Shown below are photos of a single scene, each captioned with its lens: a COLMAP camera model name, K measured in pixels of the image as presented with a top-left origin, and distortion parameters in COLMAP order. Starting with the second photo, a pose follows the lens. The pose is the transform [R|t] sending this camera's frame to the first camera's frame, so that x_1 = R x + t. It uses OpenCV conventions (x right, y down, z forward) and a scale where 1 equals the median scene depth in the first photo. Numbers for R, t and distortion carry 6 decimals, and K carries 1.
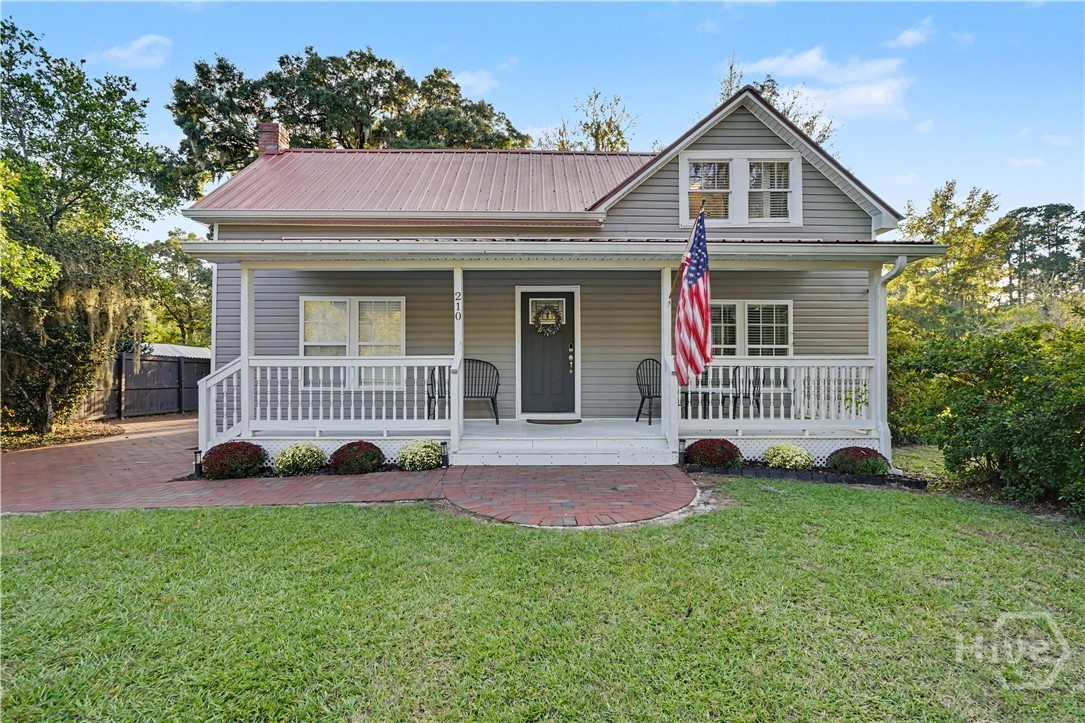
lens RADIAL K [[494.5, 0, 541.7], [0, 494.5, 365.6], [0, 0, 1]] dist [-0.013669, 0.002865]
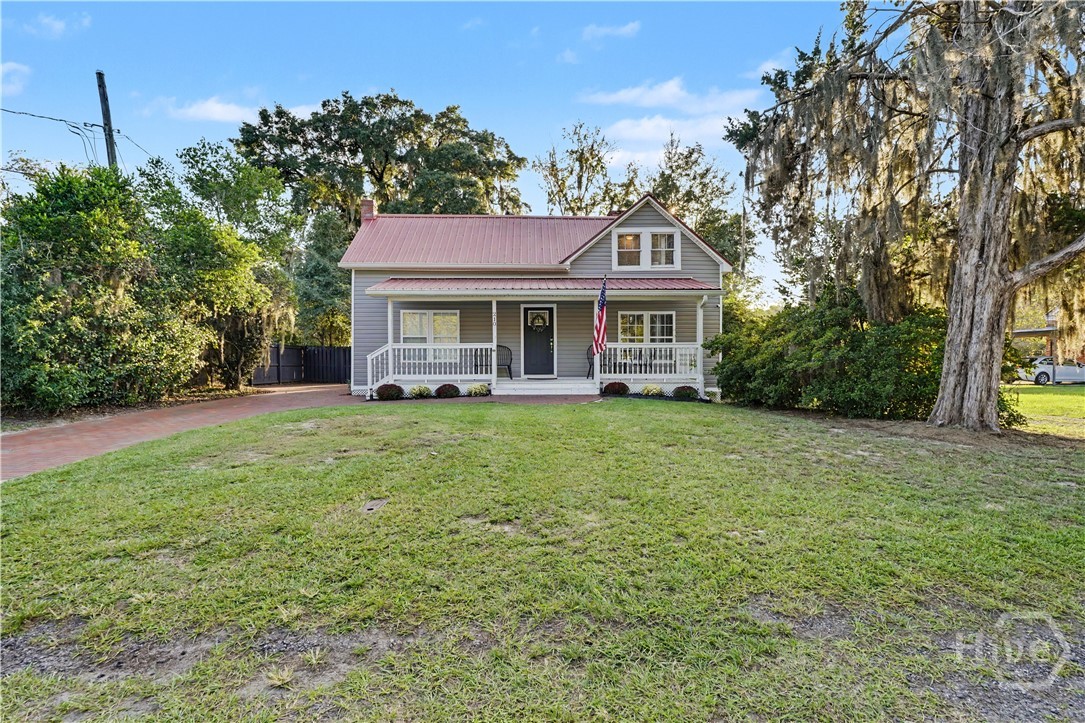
lens RADIAL K [[494.5, 0, 540.5], [0, 494.5, 358.6], [0, 0, 1]] dist [-0.013669, 0.002865]
pose [[0.999948, -0.002178, 0.009988, 0.000966], [0.002044, 0.999907, 0.013450, 0.013064], [-0.010016, -0.013429, 0.999860, -0.791975]]
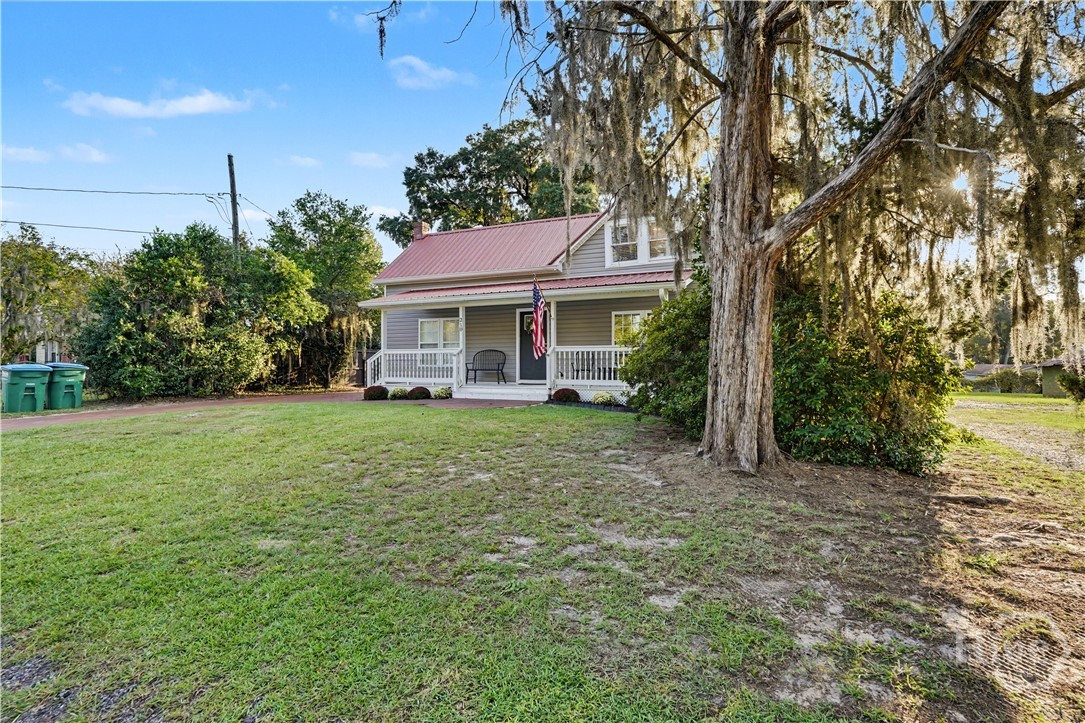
lens RADIAL K [[494.5, 0, 541.3], [0, 494.5, 355.2], [0, 0, 1]] dist [-0.013669, 0.002865]
pose [[0.908459, -0.007841, -0.417901, 0.770338], [0.004950, 0.999956, -0.008001, 0.022964], [0.417945, 0.005200, 0.908457, -0.586597]]
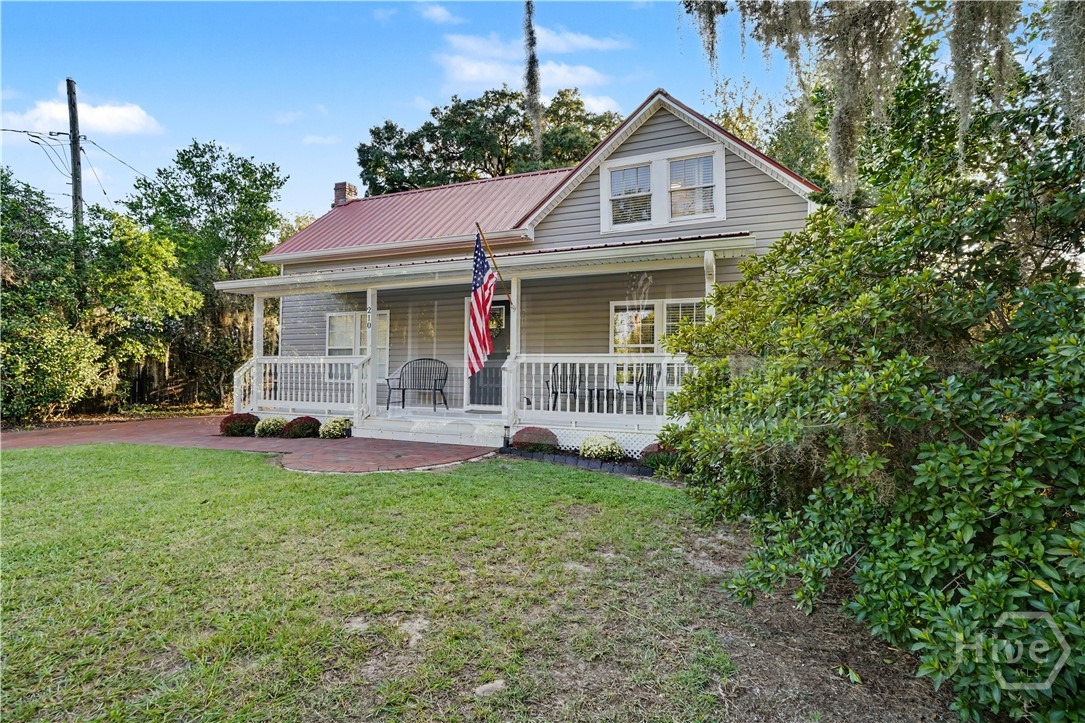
lens RADIAL K [[494.5, 0, 541.3], [0, 494.5, 369.7], [0, 0, 1]] dist [-0.013669, 0.002865]
pose [[0.923177, 0.005894, -0.384331, 0.569792], [-0.005092, 0.999982, 0.003105, 0.009228], [0.384343, -0.000910, 0.923190, -0.029492]]
